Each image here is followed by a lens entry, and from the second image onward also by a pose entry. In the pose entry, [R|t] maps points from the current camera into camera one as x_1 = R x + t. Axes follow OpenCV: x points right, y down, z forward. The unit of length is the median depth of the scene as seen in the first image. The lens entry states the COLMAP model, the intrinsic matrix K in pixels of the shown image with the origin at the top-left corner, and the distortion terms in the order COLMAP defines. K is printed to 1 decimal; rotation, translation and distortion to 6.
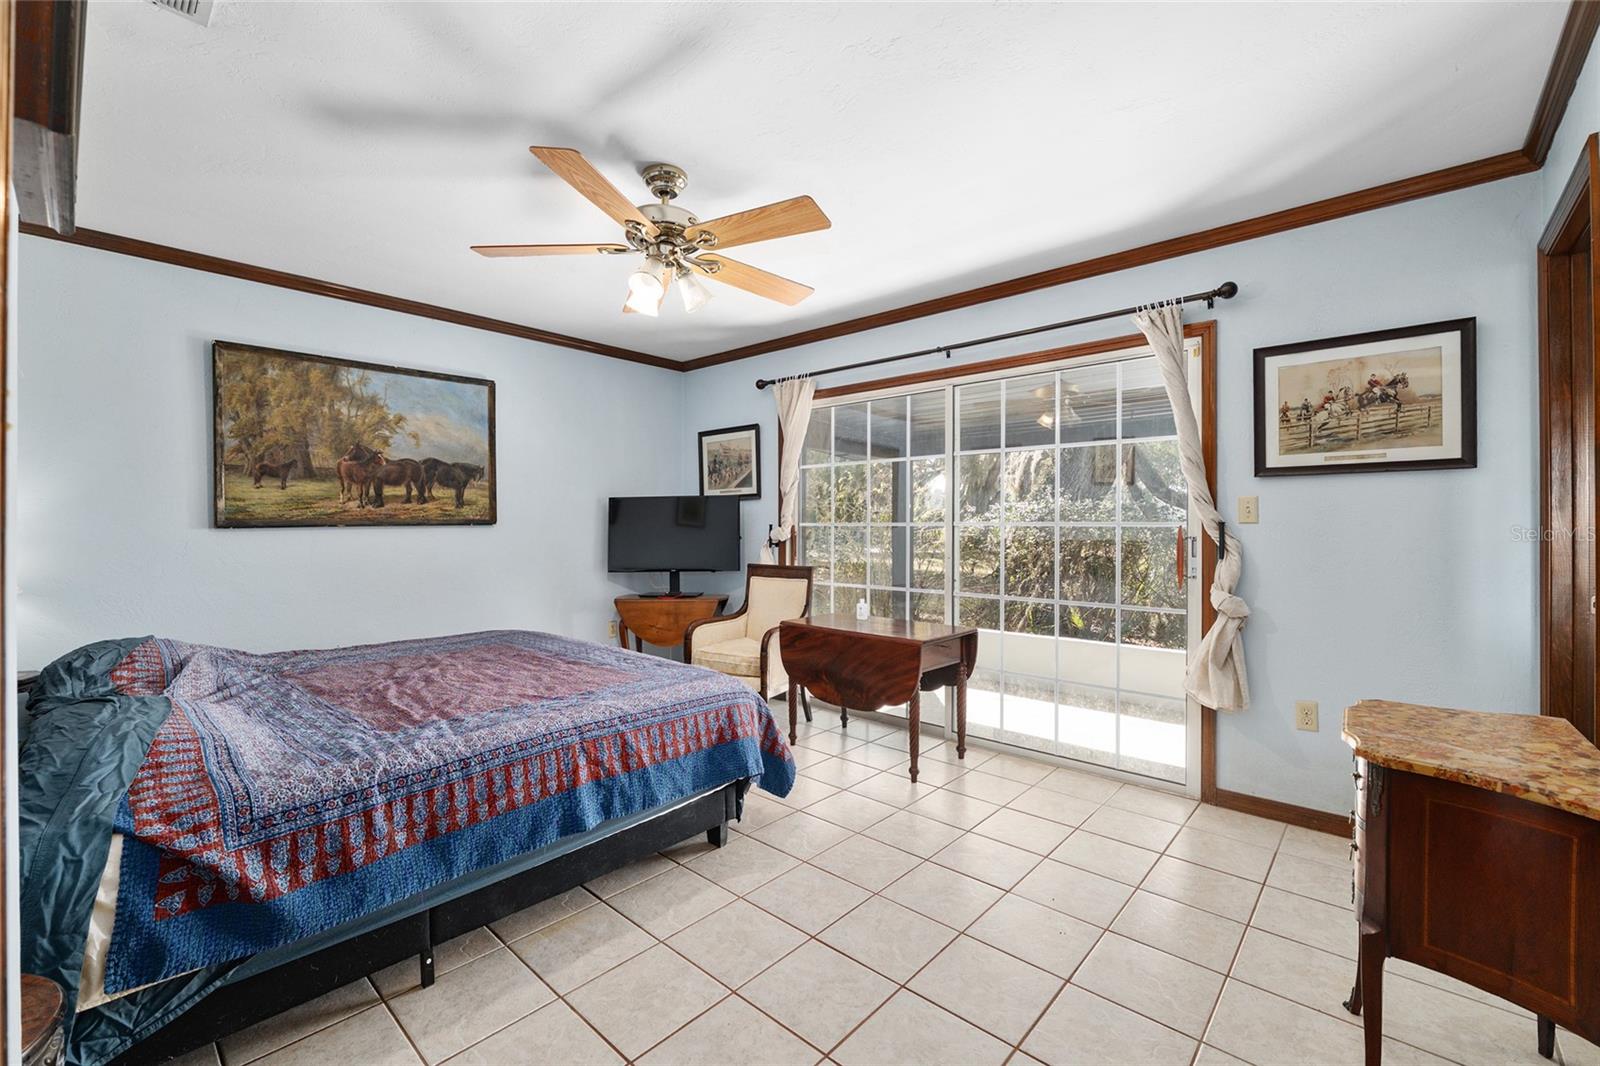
lens RADIAL K [[664.2, 0, 798.2], [0, 664.2, 528.9], [0, 0, 1]] dist [-0.007625, 0.000777]
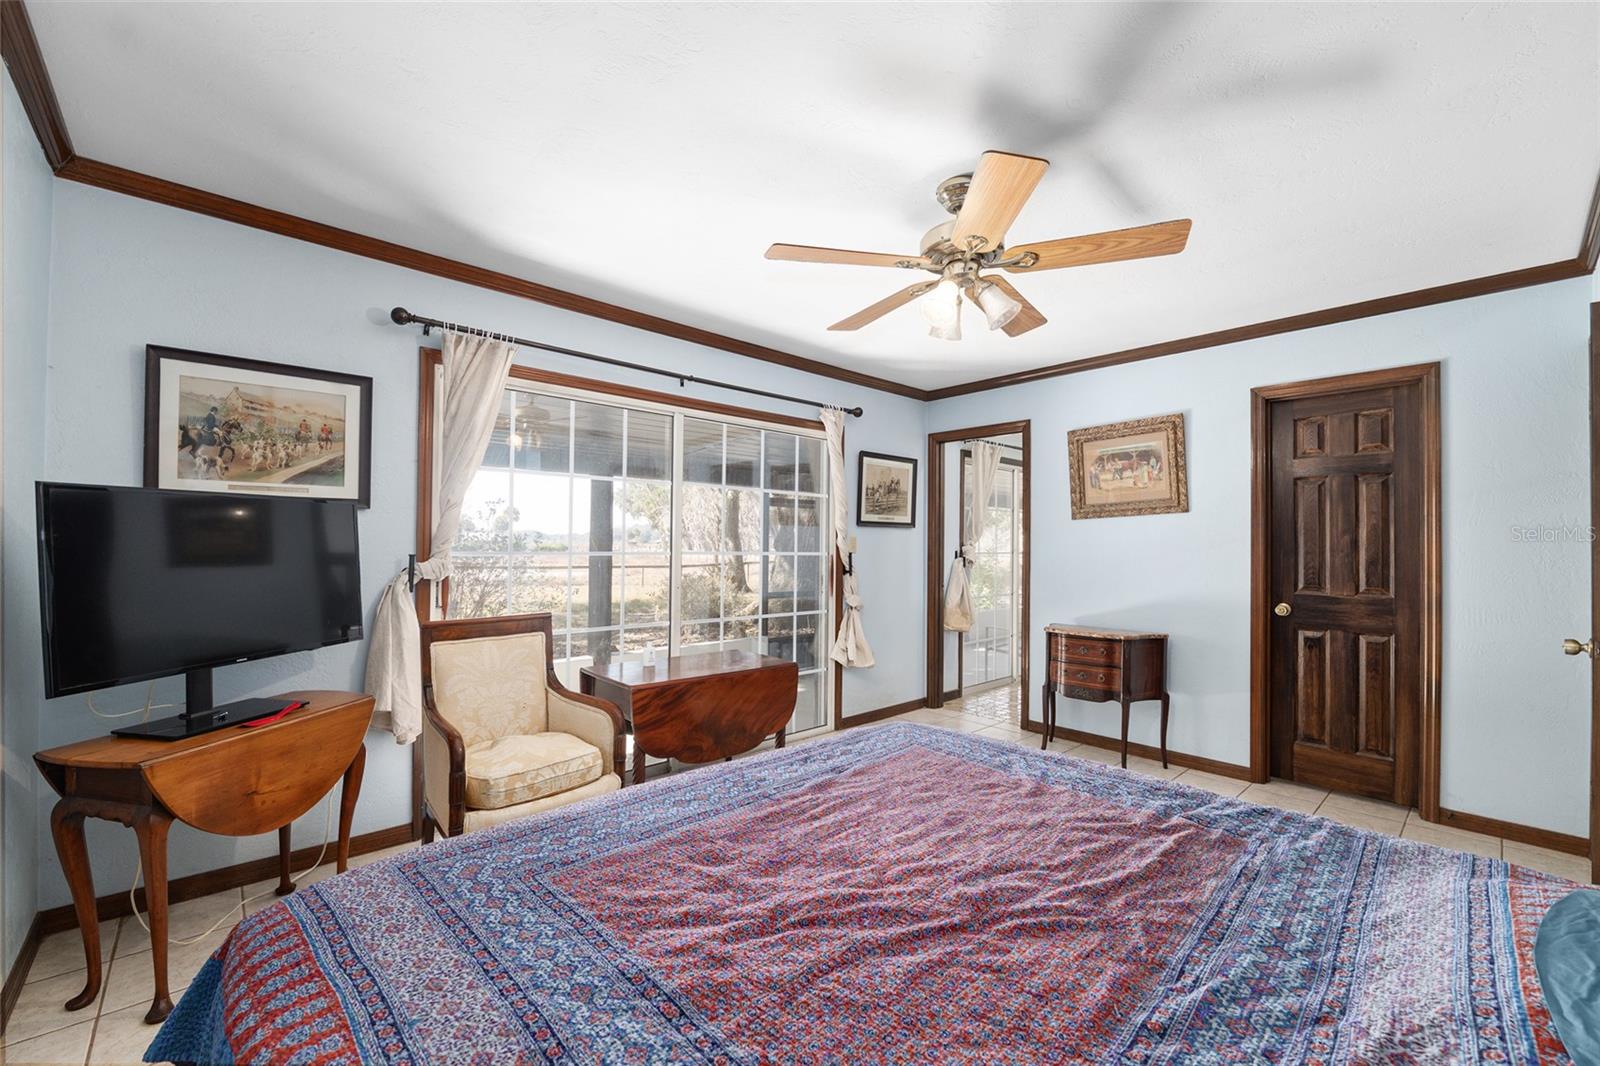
lens RADIAL K [[664.2, 0, 799.2], [0, 664.2, 541.3], [0, 0, 1]] dist [-0.007625, 0.000777]
pose [[0.089529, 0.013722, 0.995890, -0.643210], [0.003172, 0.999896, -0.014063, -0.009825], [-0.995979, 0.004418, 0.089476, 0.634839]]
